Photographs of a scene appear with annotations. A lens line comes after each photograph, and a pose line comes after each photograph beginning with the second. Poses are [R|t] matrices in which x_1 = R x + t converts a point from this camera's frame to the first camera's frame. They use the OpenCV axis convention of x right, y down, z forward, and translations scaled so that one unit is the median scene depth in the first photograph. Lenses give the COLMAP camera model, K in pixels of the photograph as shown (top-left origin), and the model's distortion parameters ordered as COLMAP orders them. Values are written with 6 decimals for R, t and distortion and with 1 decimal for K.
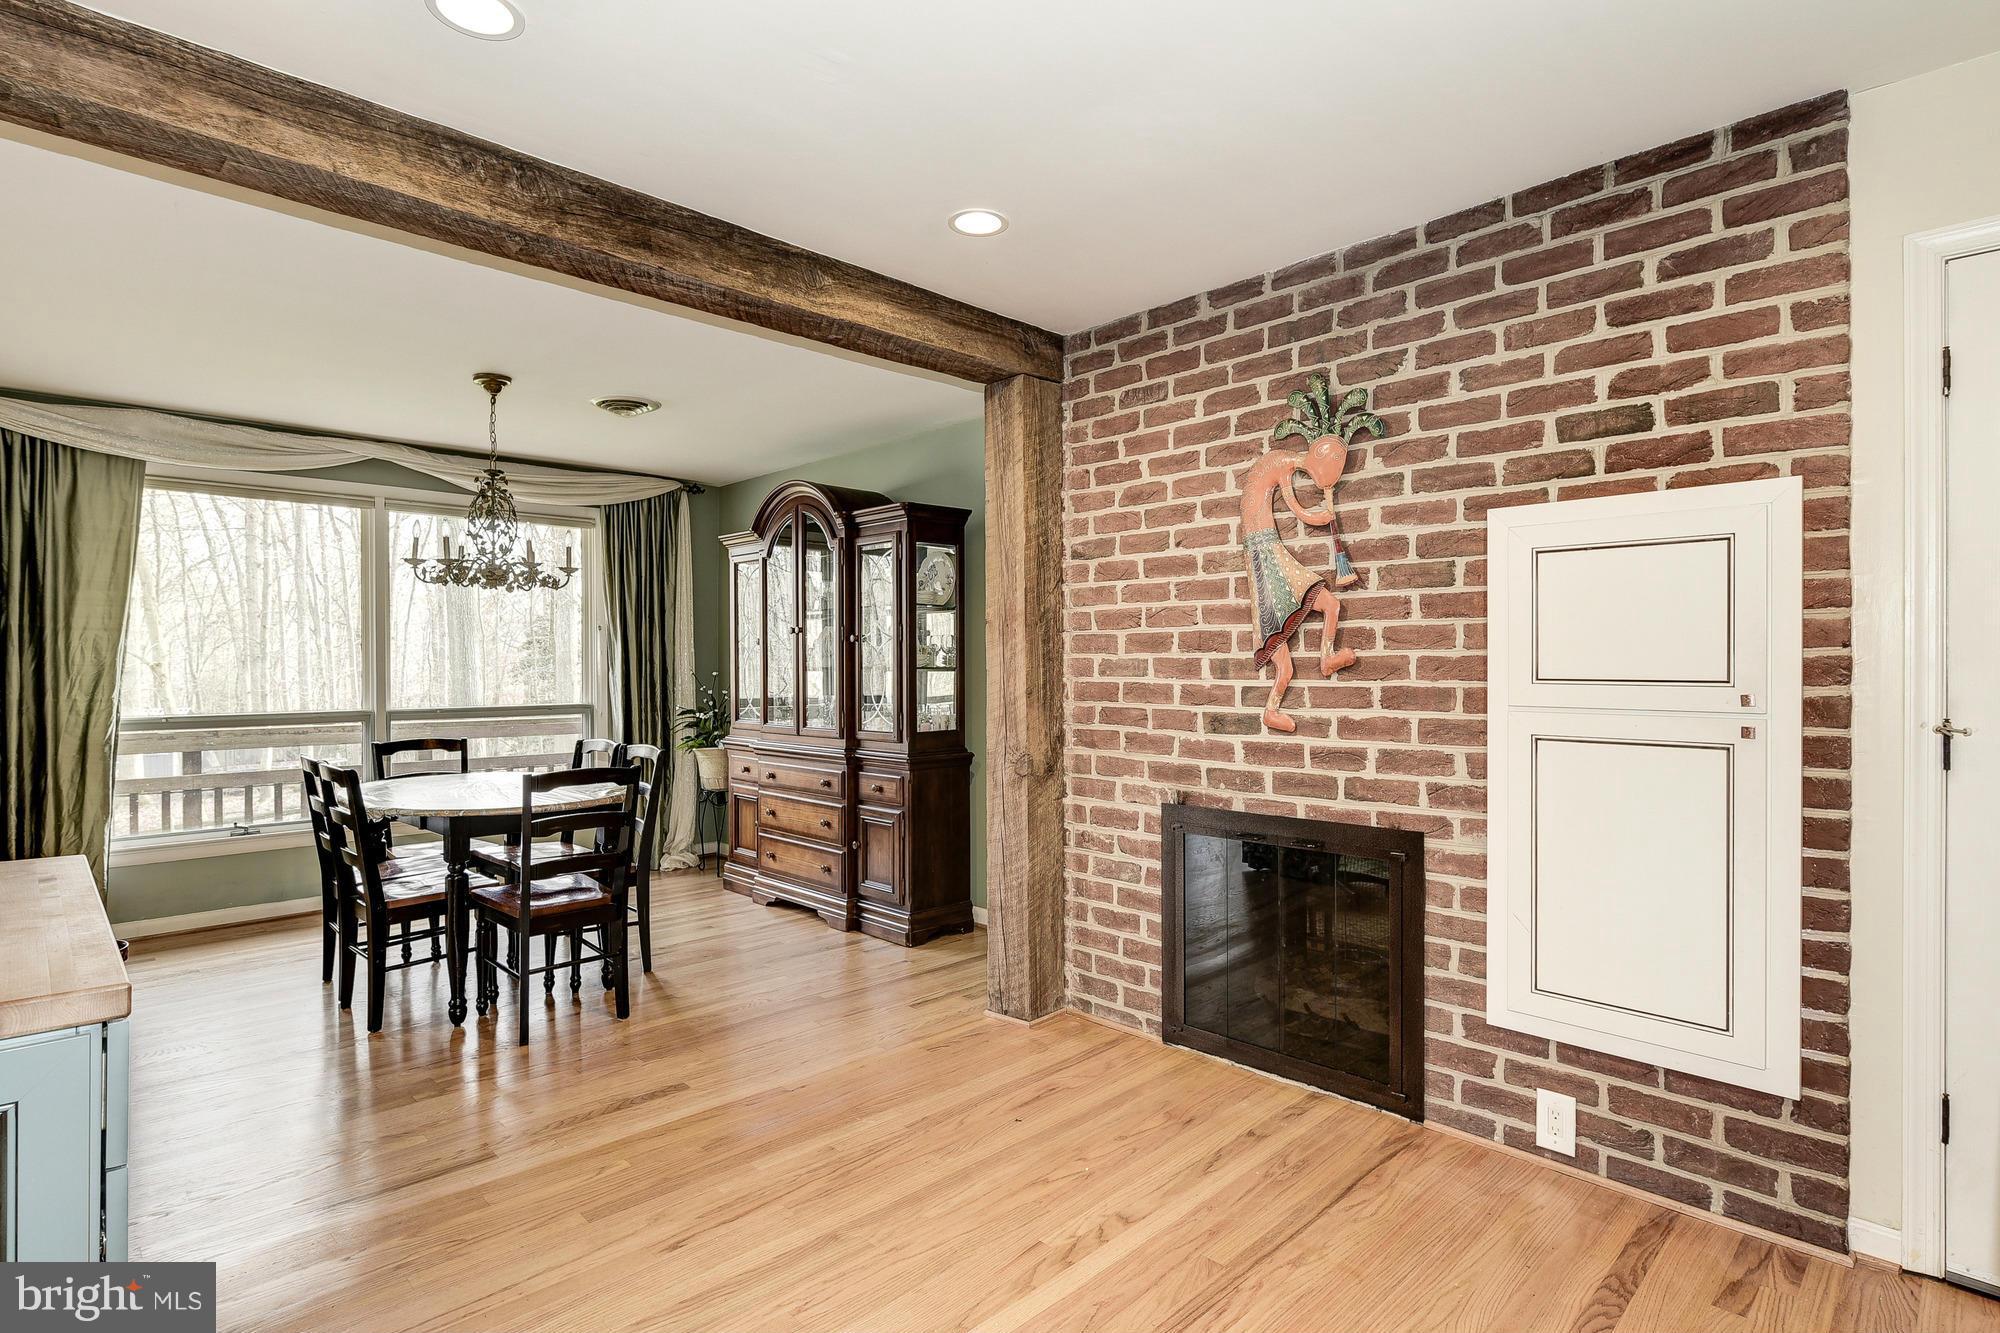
lens RADIAL K [[1007.1, 0, 1000.1], [0, 1007.1, 669.7], [0, 0, 1]] dist [-0.006701, 0.004284]
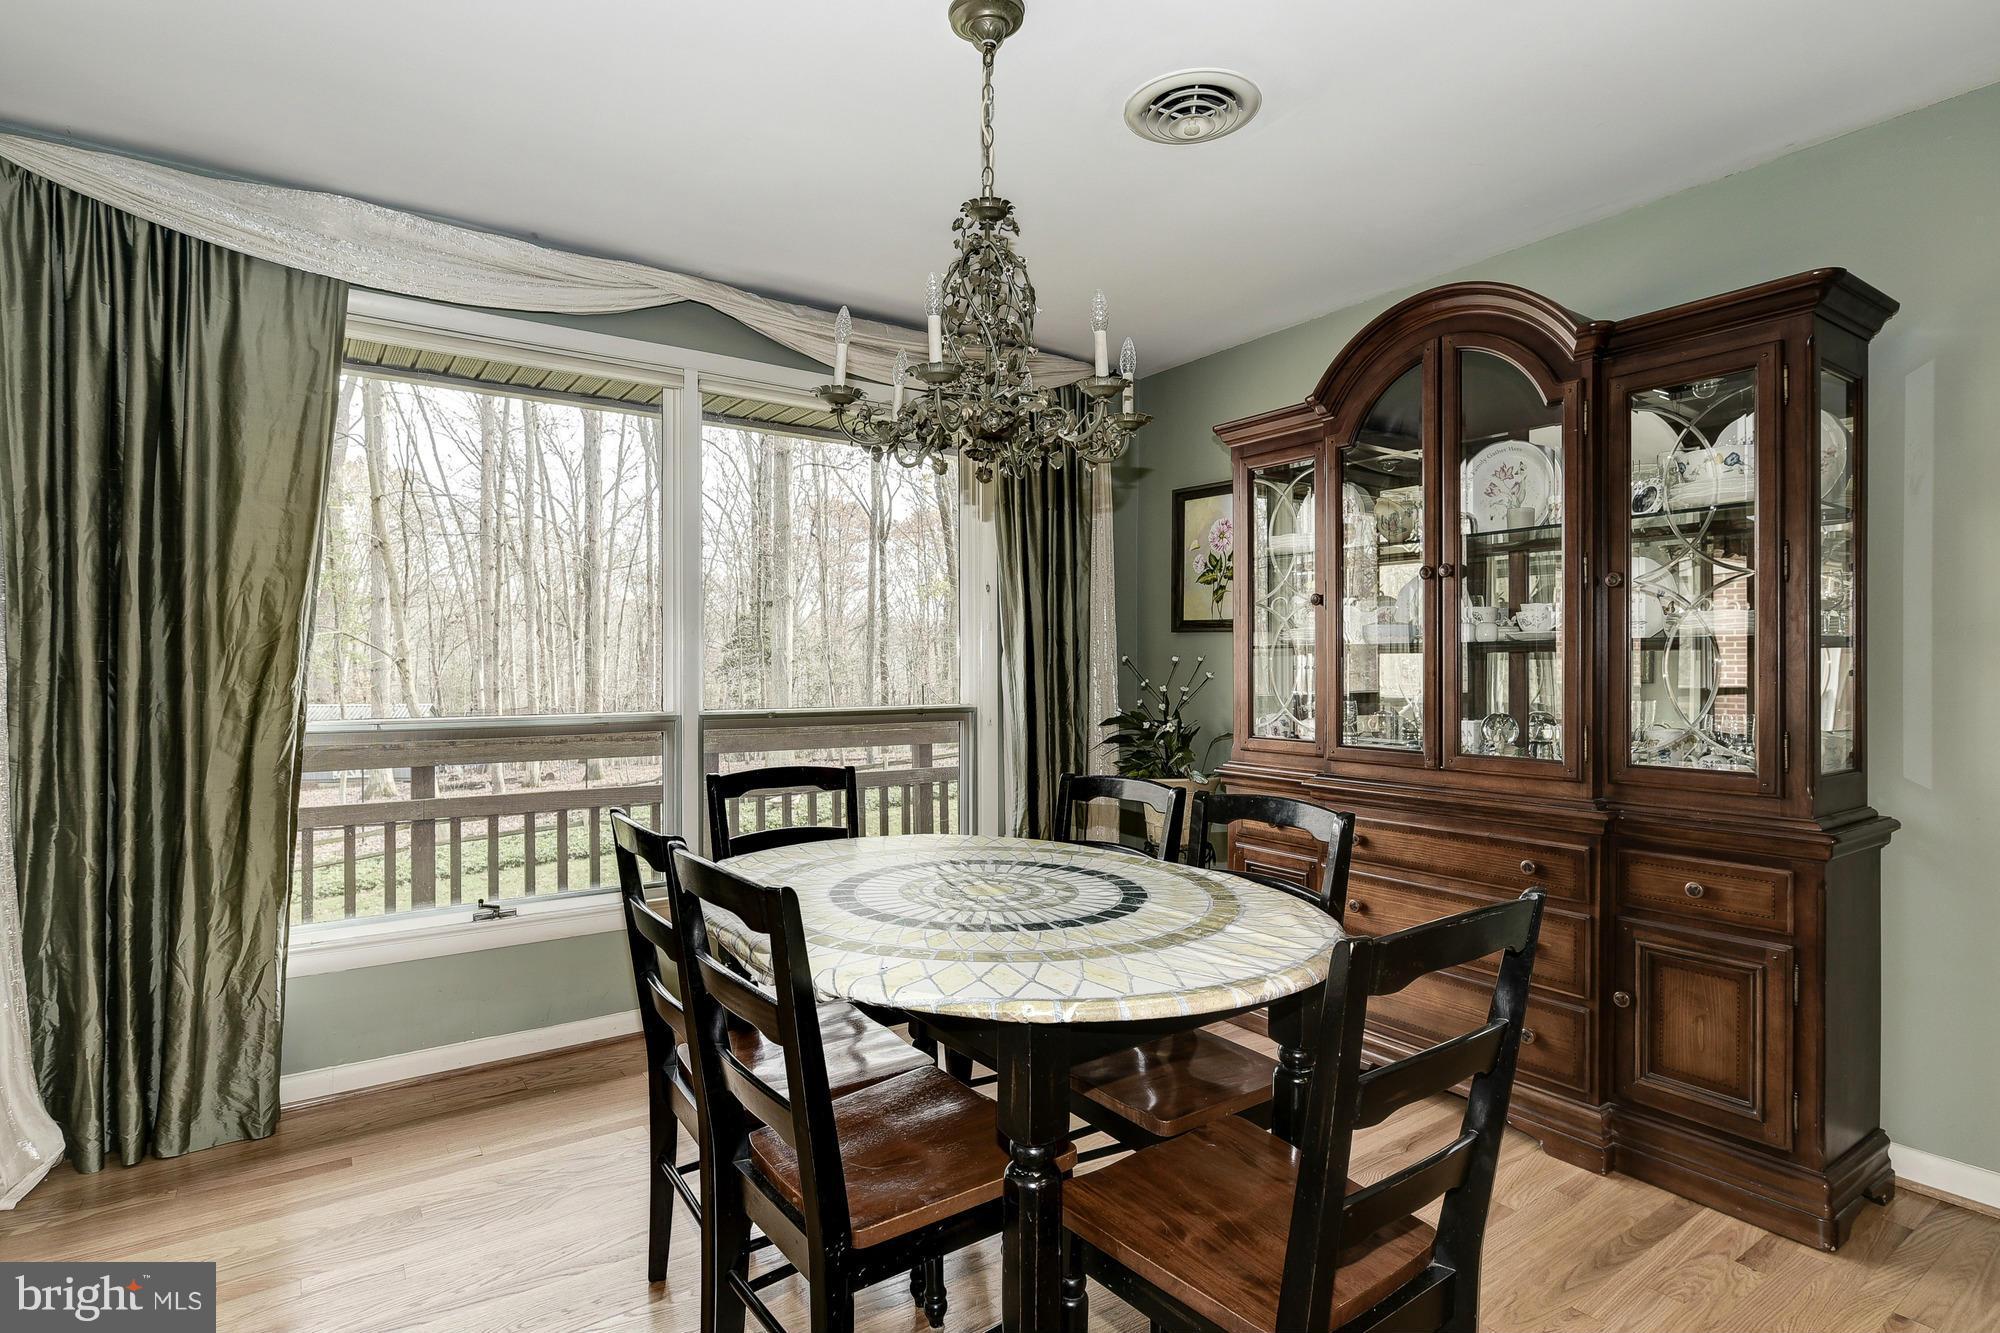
lens RADIAL K [[1007.1, 0, 1000.5], [0, 1007.1, 667.5], [0, 0, 1]] dist [-0.006701, 0.004284]
pose [[0.986374, 0.003886, -0.164473, -0.371055], [-0.004668, 0.999980, -0.004373, 0.015896], [0.164453, 0.005081, 0.986372, 0.476650]]
